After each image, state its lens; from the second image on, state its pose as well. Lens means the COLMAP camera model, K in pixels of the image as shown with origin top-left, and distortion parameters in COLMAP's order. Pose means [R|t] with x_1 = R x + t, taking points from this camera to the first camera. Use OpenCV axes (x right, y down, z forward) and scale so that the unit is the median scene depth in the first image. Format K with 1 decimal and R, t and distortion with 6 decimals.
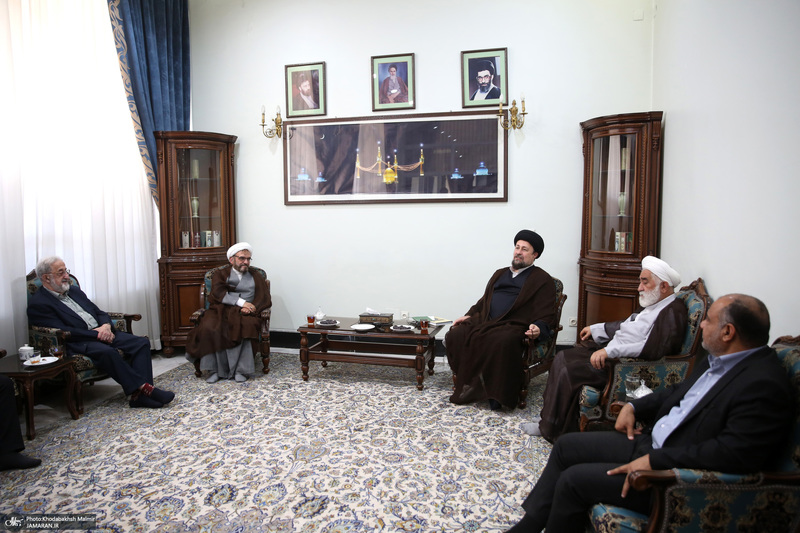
lens RADIAL K [[590.9, 0, 381.5], [0, 590.9, 269.1], [0, 0, 1]] dist [-0.060589, 0.013121]
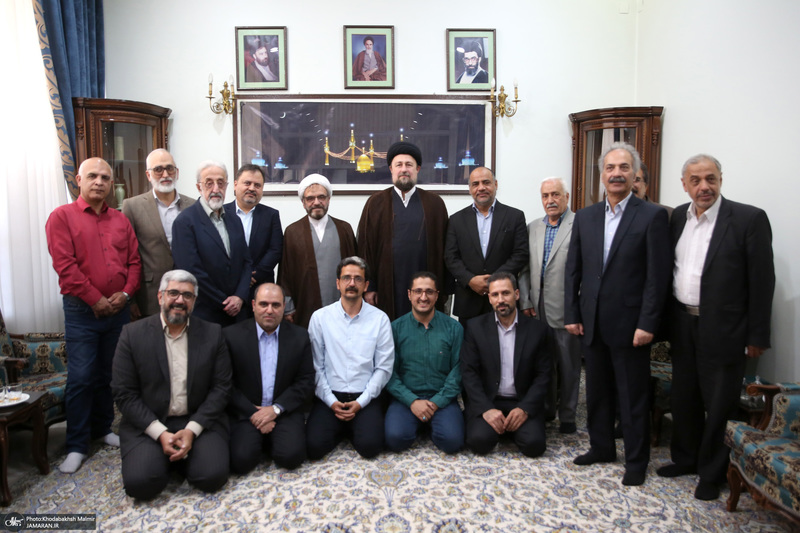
lens RADIAL K [[663.0, 0, 419.3], [0, 663.0, 288.7], [0, 0, 1]] dist [-0.081613, 0.050744]
pose [[0.947531, -0.029951, 0.318257, -0.240782], [0.024160, 0.999463, 0.022131, 0.008889], [-0.318749, -0.013281, 0.947746, 0.041761]]
